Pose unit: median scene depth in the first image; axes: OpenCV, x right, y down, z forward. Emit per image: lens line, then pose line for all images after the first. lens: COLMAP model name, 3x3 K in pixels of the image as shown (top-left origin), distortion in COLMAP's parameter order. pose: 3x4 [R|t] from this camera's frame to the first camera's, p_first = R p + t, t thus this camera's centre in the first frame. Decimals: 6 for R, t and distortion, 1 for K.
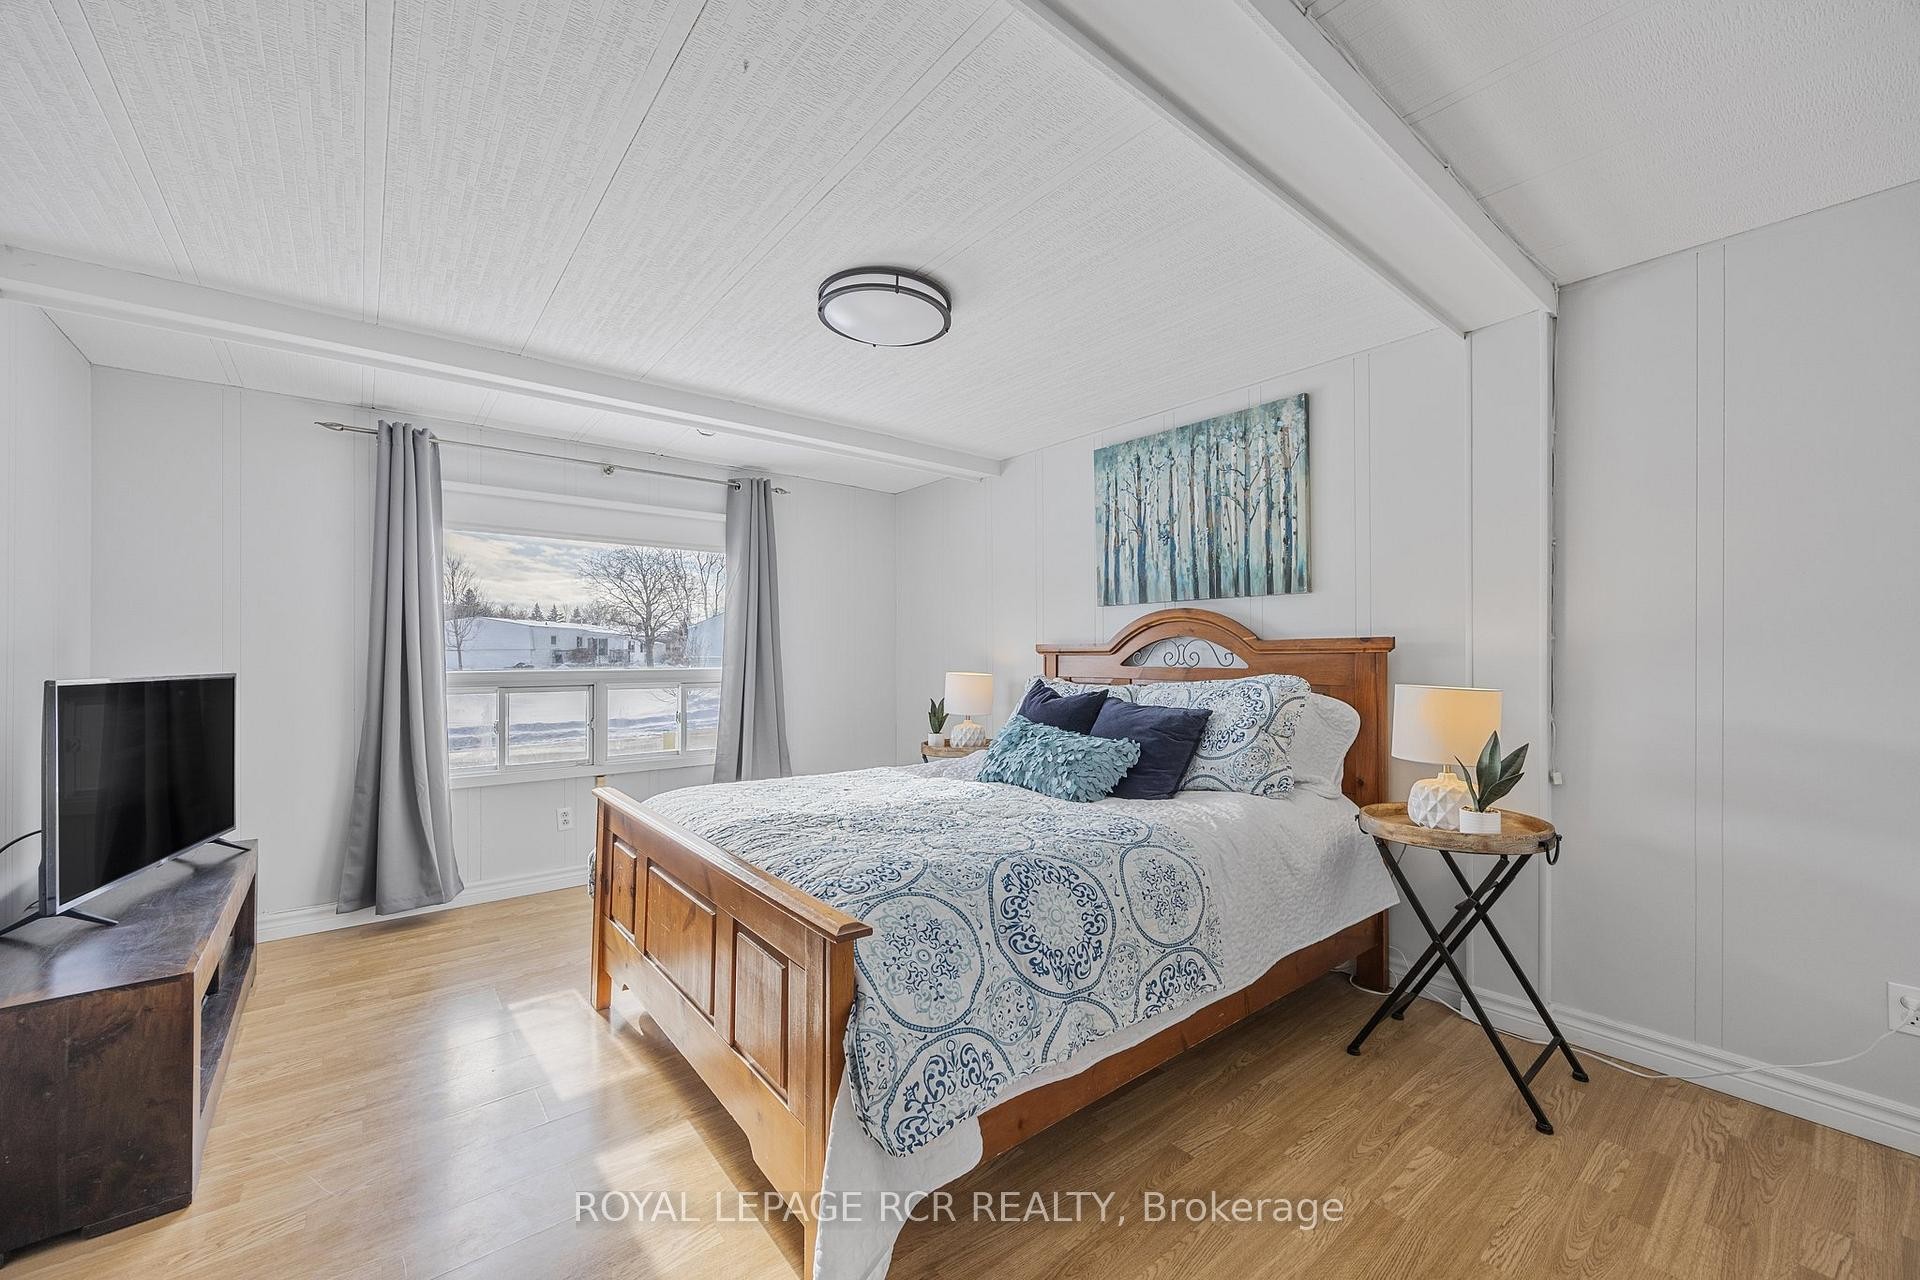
lens RADIAL K [[749.4, 0, 968.9], [0, 749.4, 650.6], [0, 0, 1]] dist [0.000064, -0.000107]
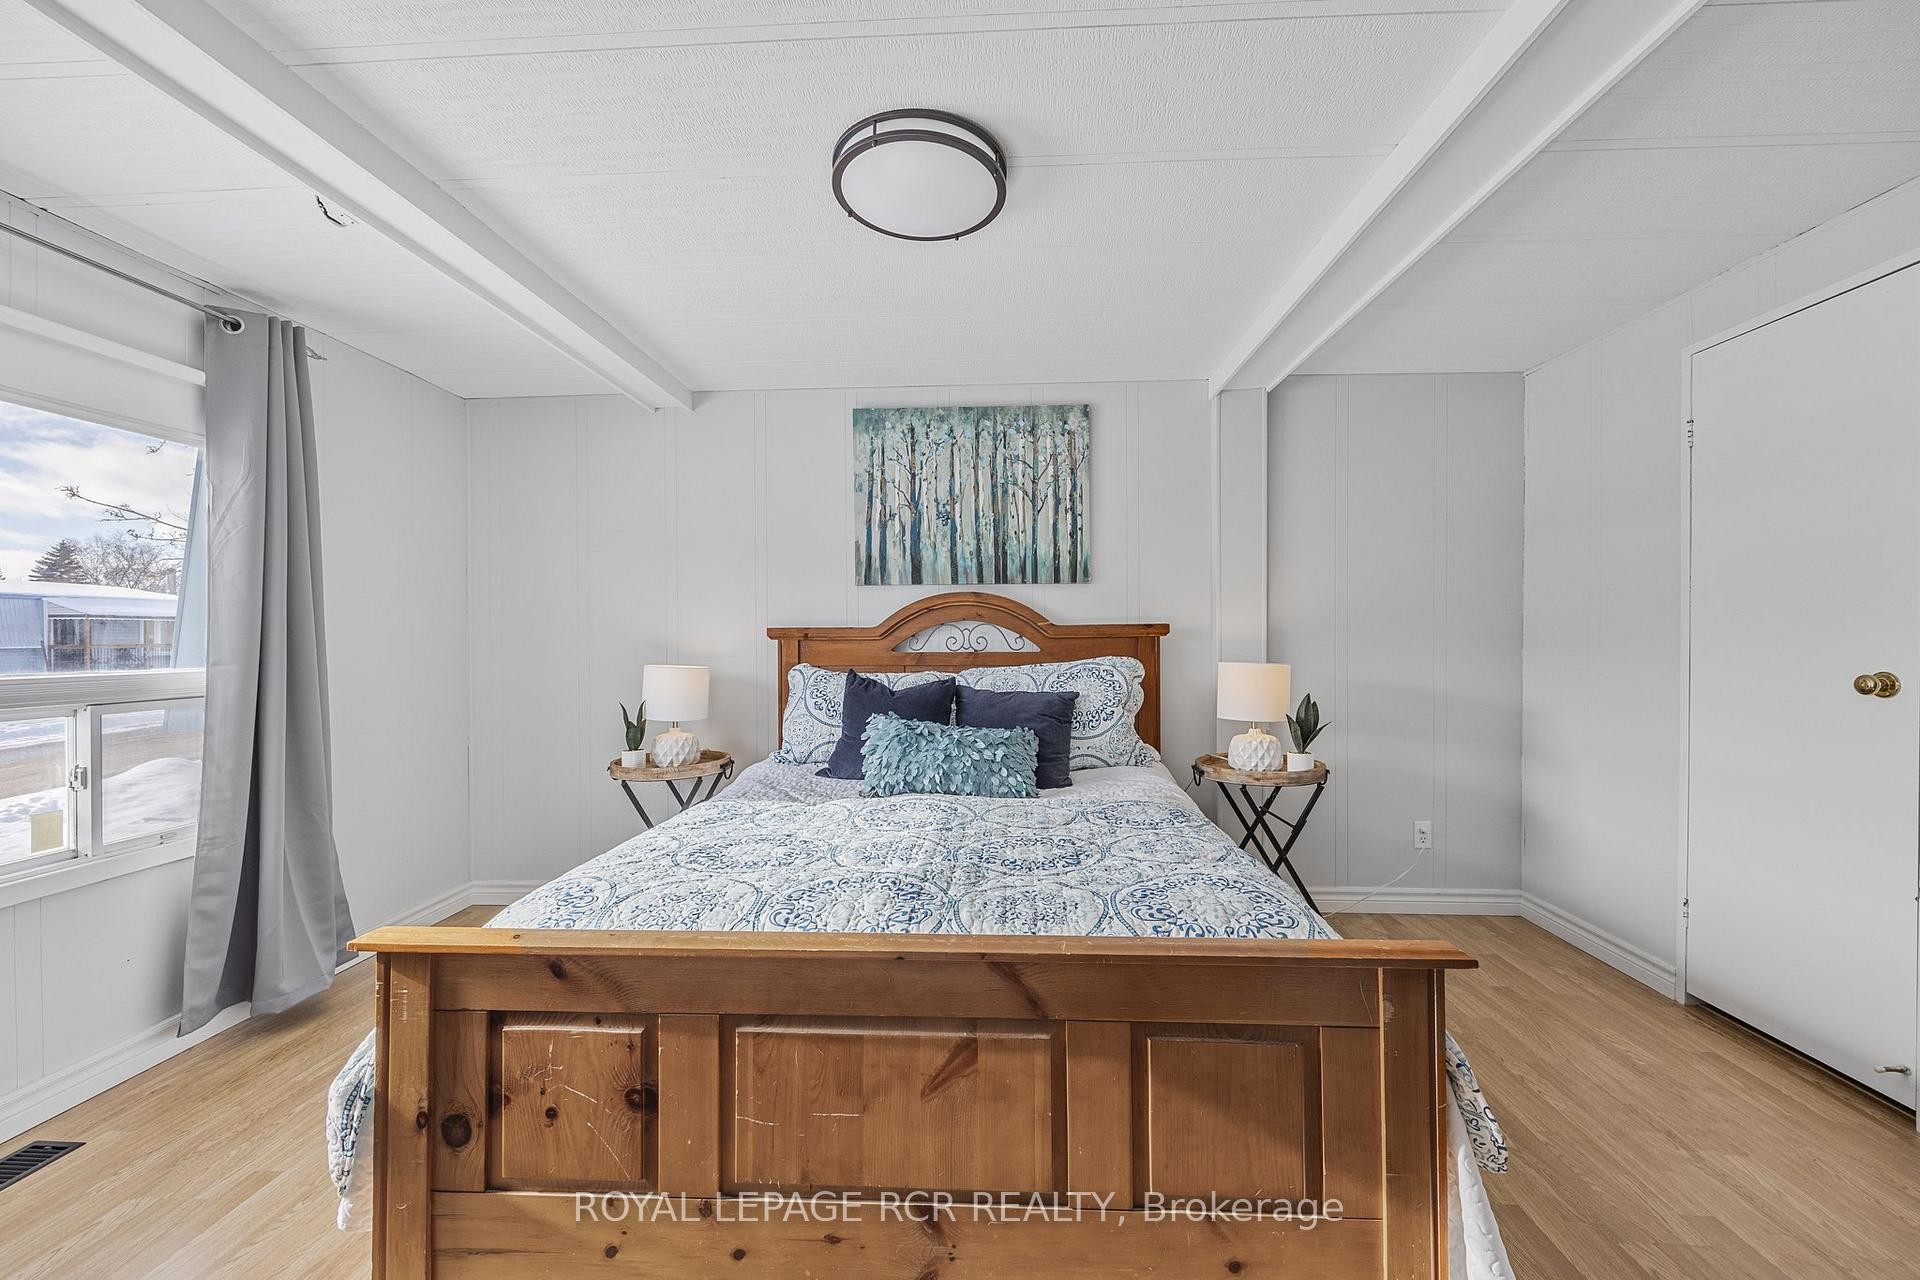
lens RADIAL K [[775.8, 0, 960.0], [0, 775.8, 640.0], [0, 0, 1]] dist [0.000683, 0.000032]
pose [[0.666754, -0.004220, 0.745266, -0.496060], [0.000800, 0.999987, 0.004947, 0.001401], [-0.745277, -0.002702, 0.666749, 0.338928]]
